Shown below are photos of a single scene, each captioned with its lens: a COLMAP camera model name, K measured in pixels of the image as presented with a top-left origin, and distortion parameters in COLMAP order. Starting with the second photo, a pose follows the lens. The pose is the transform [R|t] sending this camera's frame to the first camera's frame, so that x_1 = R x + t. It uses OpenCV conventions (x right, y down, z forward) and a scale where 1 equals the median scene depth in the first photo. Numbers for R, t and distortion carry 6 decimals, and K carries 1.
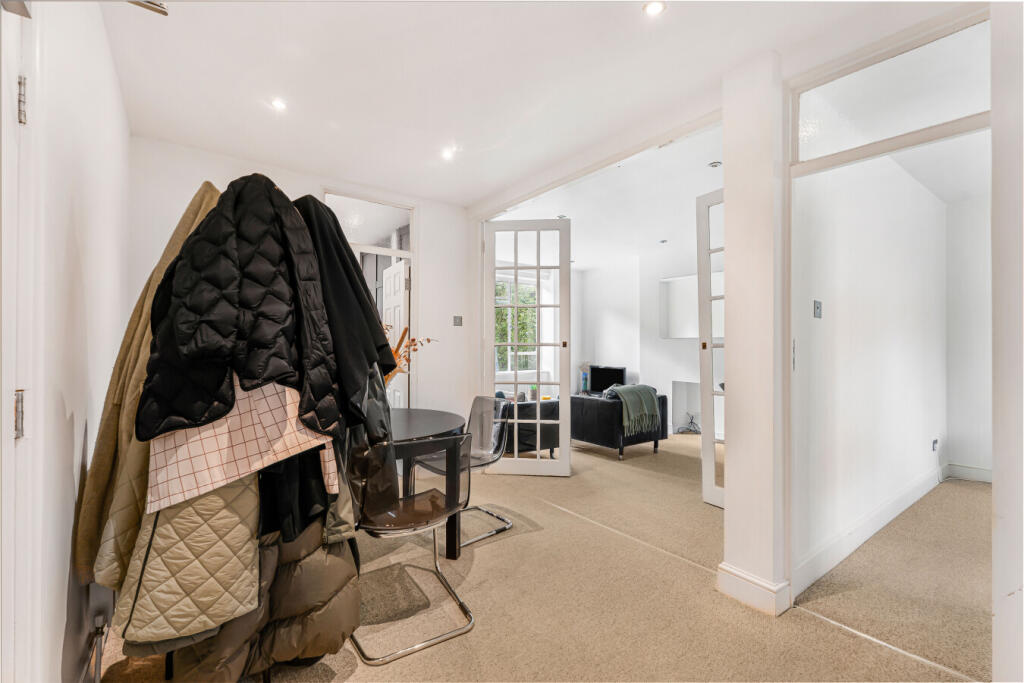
lens RADIAL K [[467.5, 0, 512.3], [0, 467.5, 343.6], [0, 0, 1]] dist [-0.008873, -0.000460]
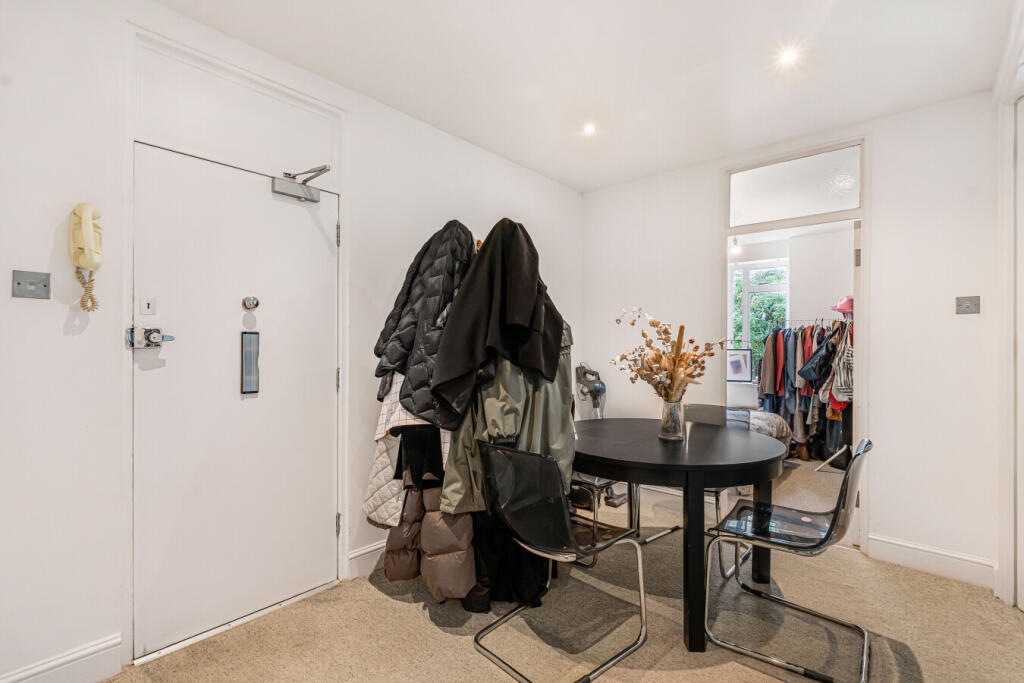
lens RADIAL K [[467.5, 0, 516.4], [0, 467.5, 346.2], [0, 0, 1]] dist [-0.008873, -0.000460]
pose [[0.164236, 0.002464, -0.986418, 0.695173], [0.000409, 0.999997, 0.002566, -0.004528], [0.986421, -0.000825, 0.164234, 0.810801]]
